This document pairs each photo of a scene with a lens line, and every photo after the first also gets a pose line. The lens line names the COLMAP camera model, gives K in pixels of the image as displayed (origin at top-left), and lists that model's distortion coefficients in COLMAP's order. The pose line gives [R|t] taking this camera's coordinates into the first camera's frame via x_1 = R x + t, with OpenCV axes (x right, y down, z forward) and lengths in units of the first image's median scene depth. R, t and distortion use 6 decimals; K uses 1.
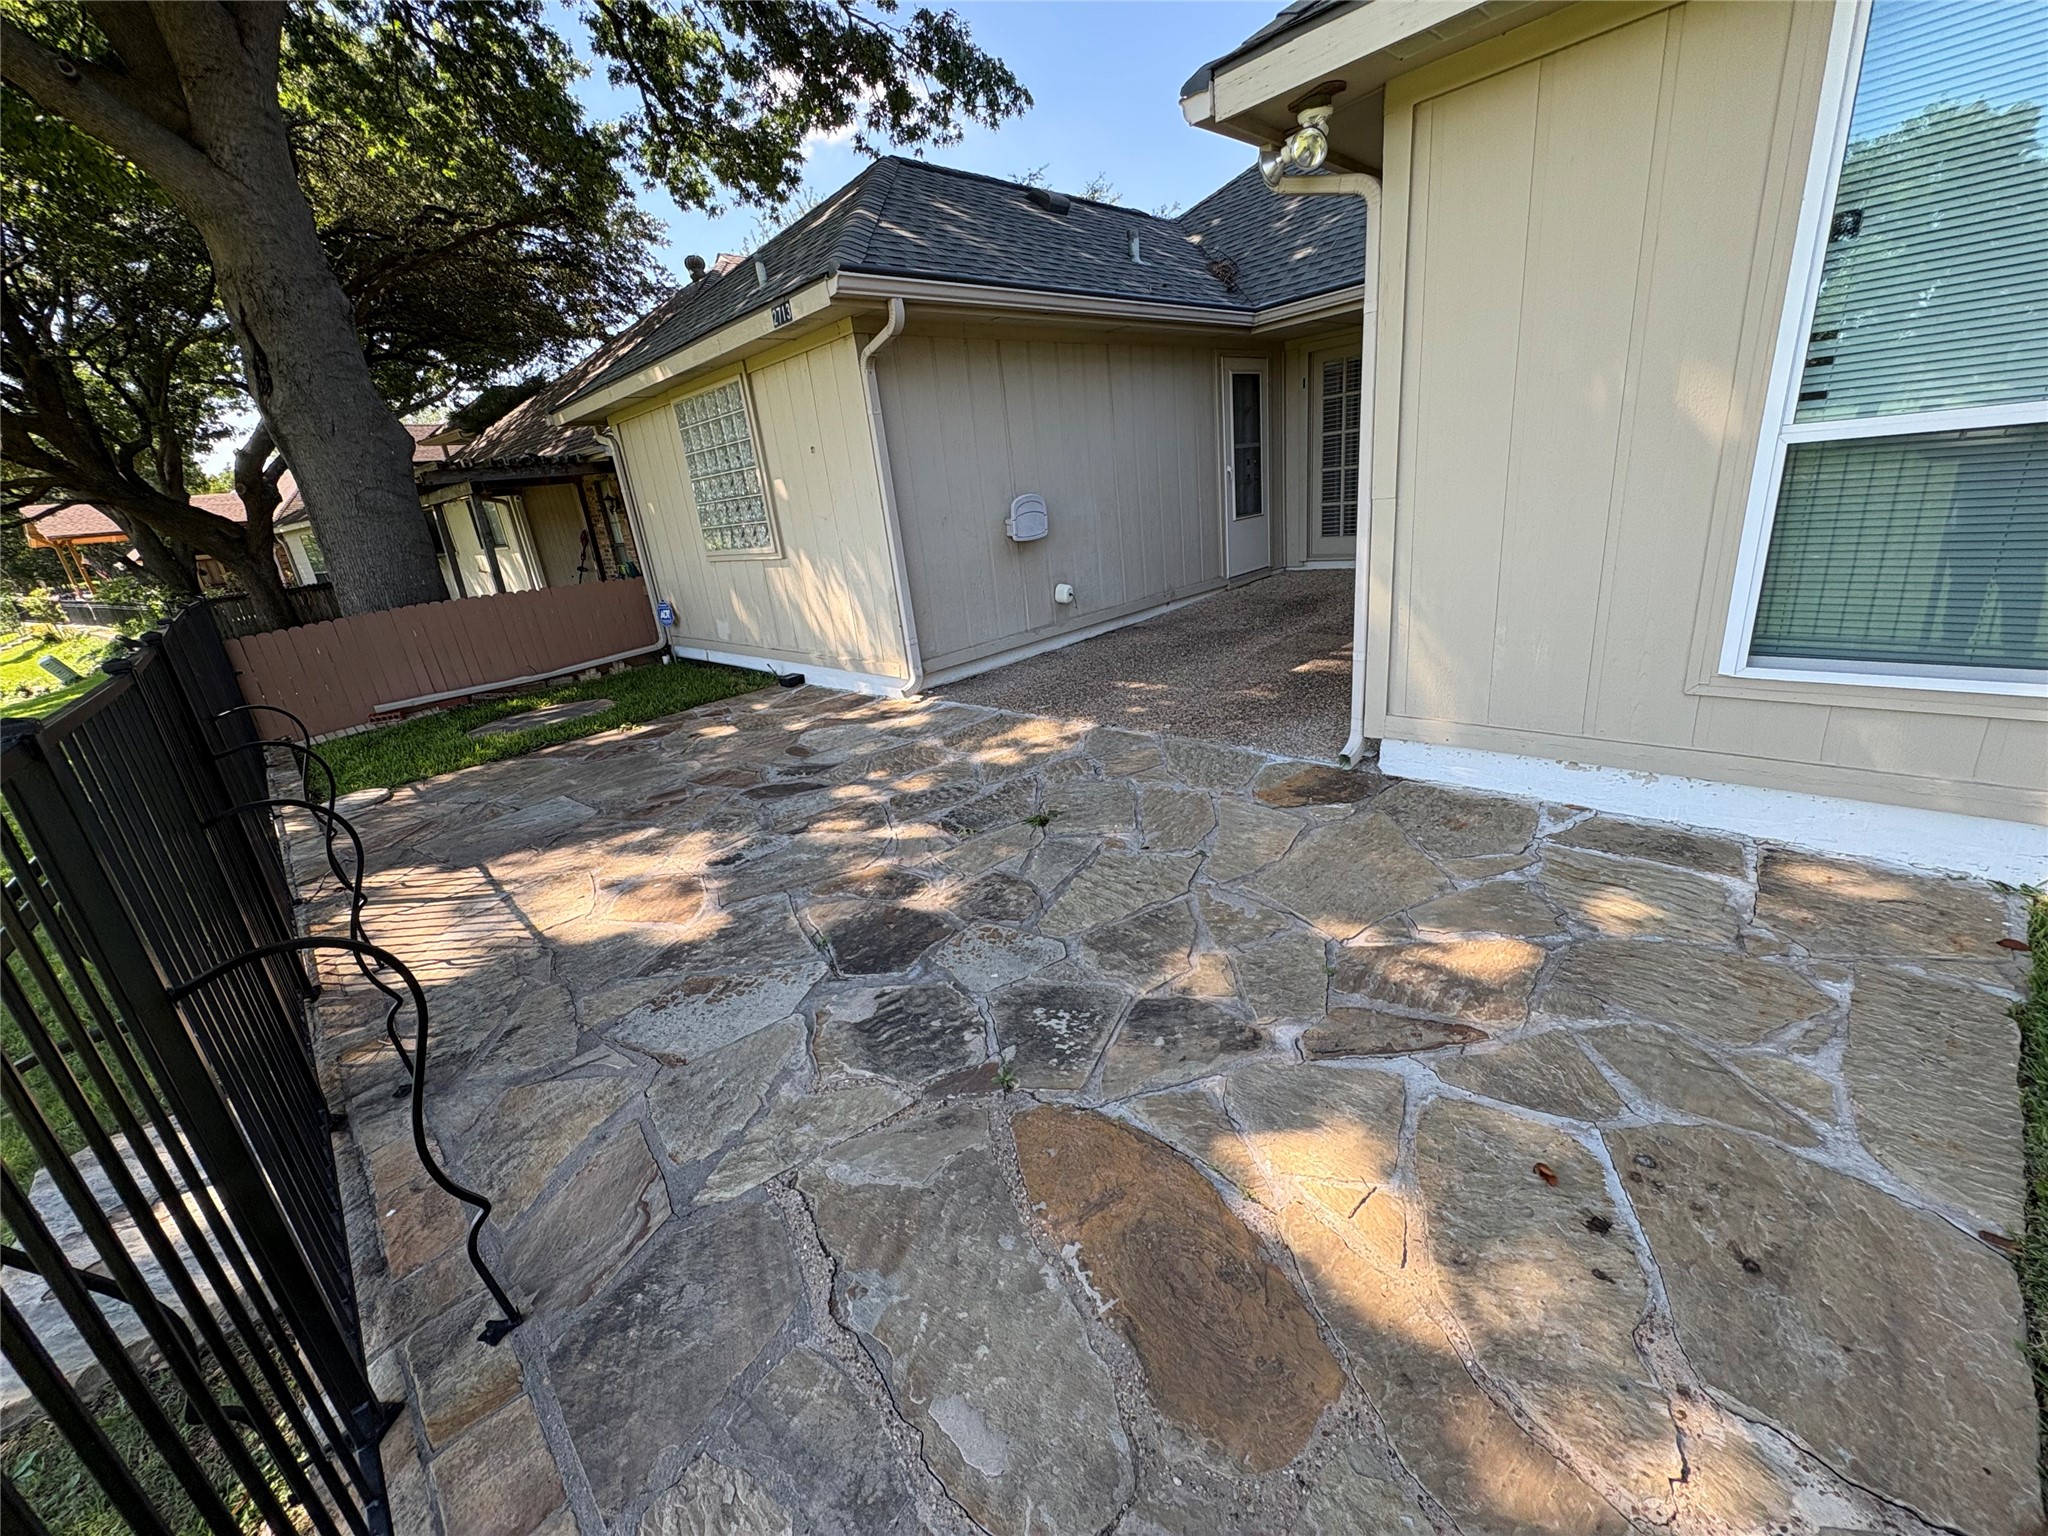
lens RADIAL K [[810.5, 0, 1016.4], [0, 810.5, 765.1], [0, 0, 1]] dist [0.000649, -0.000038]
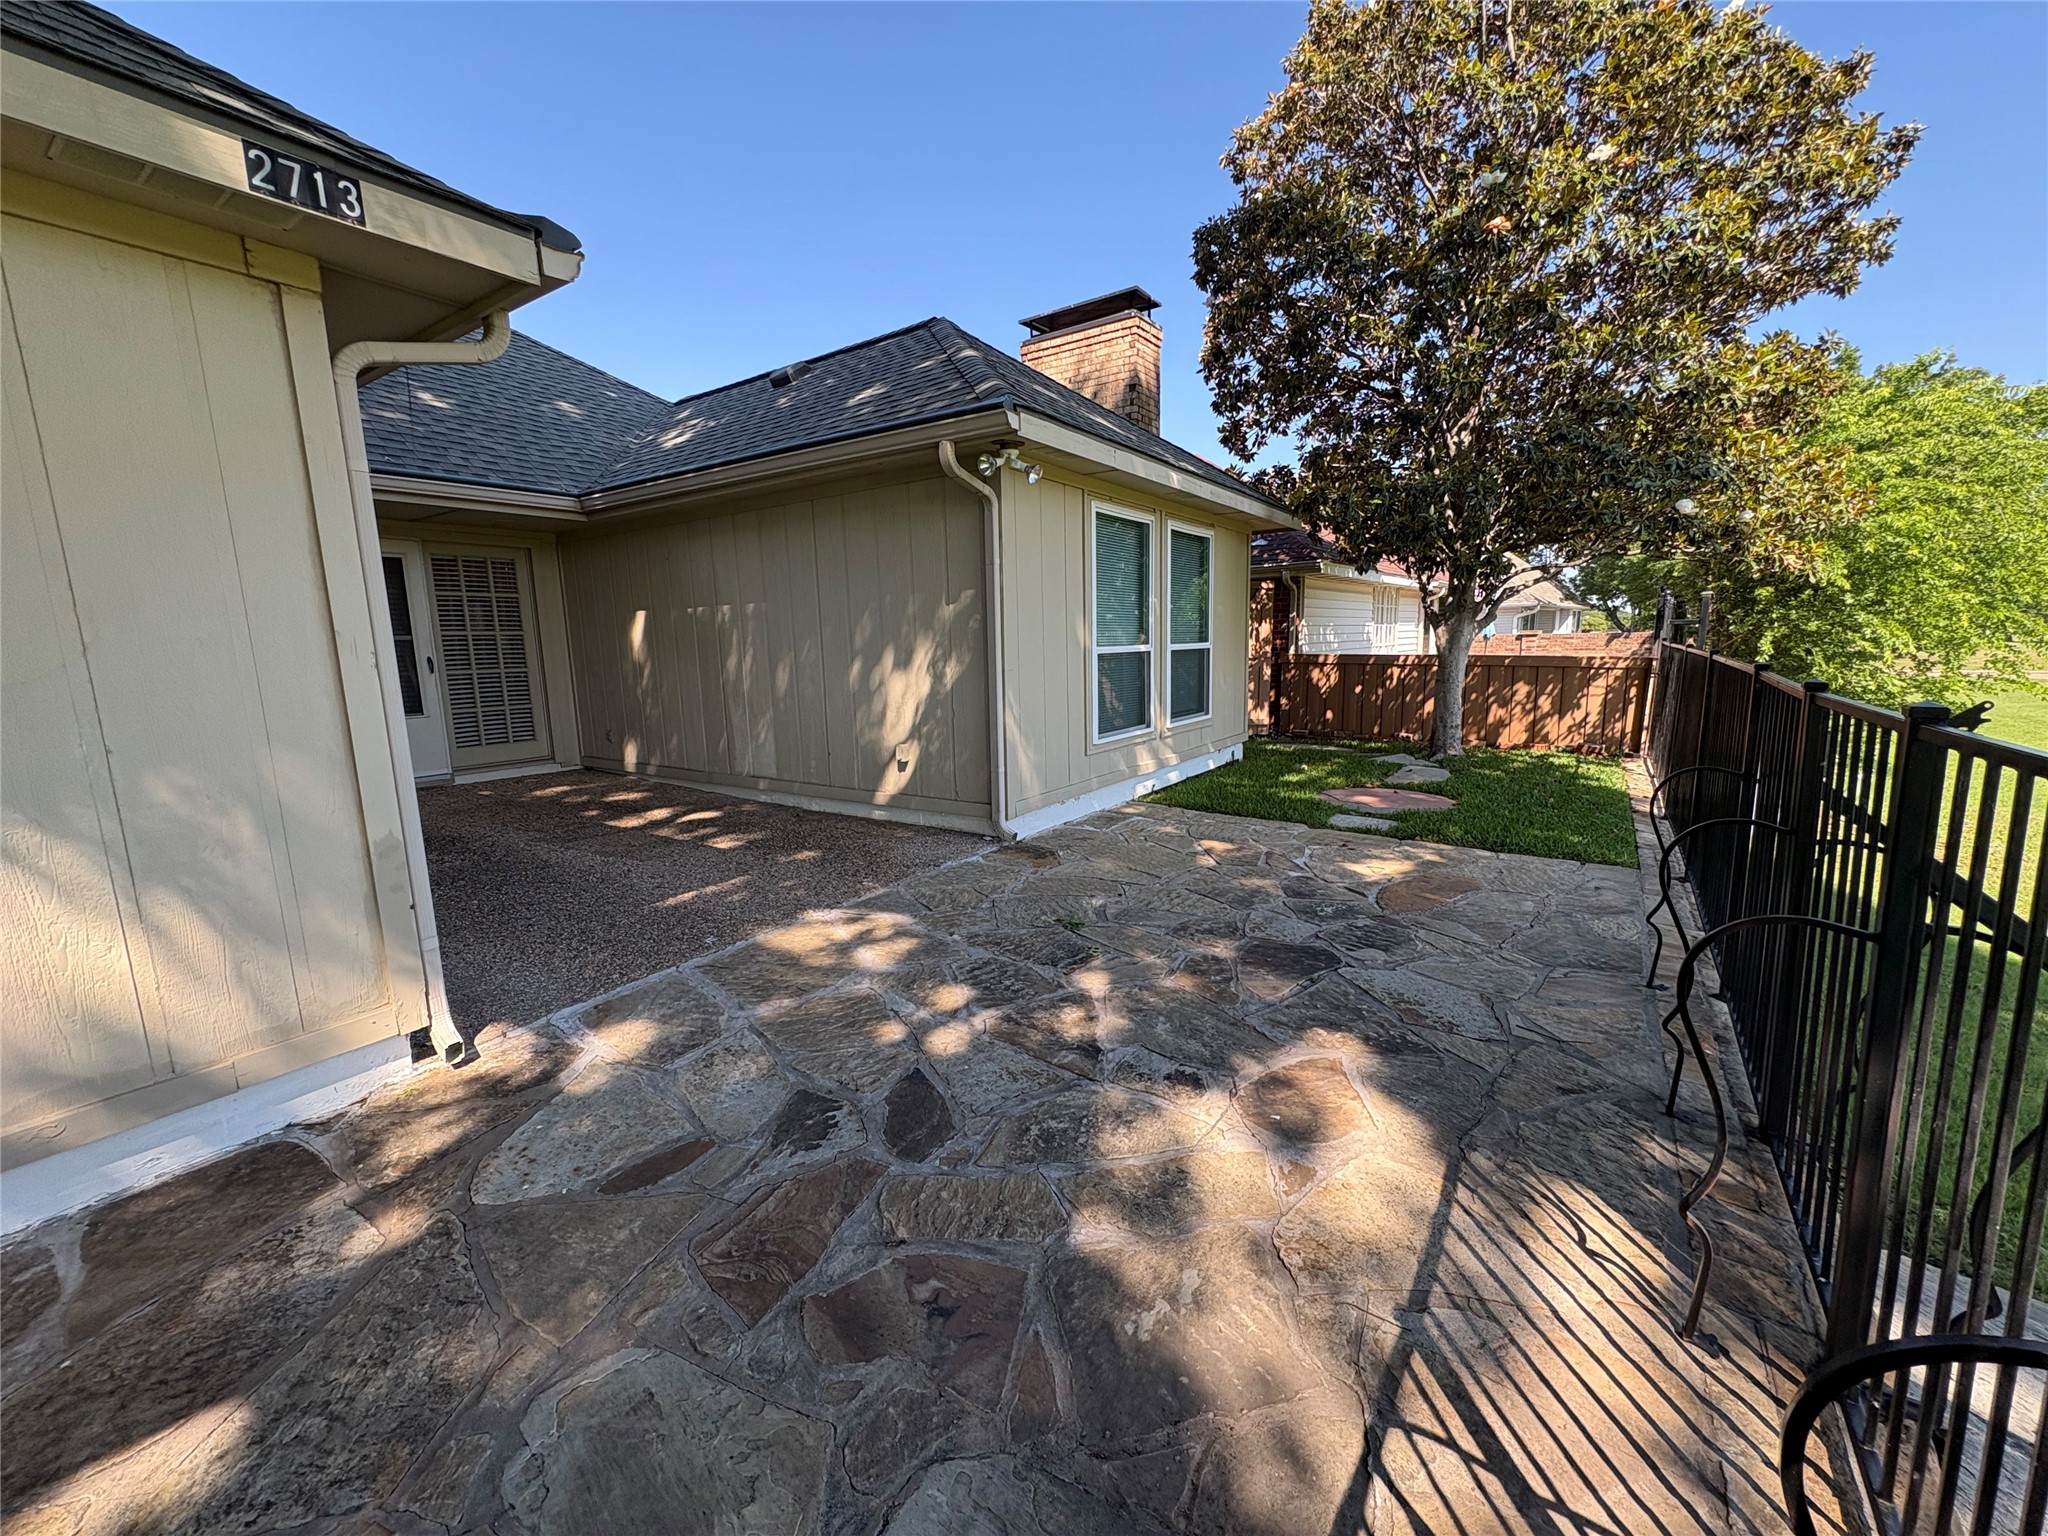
lens RADIAL K [[810.5, 0, 1016.4], [0, 810.5, 765.1], [0, 0, 1]] dist [0.000649, -0.000038]
pose [[-0.180623, -0.042196, 0.982647, -1.005870], [0.357733, 0.927834, 0.105598, -0.270860], [-0.916189, 0.370598, -0.152493, 1.115702]]
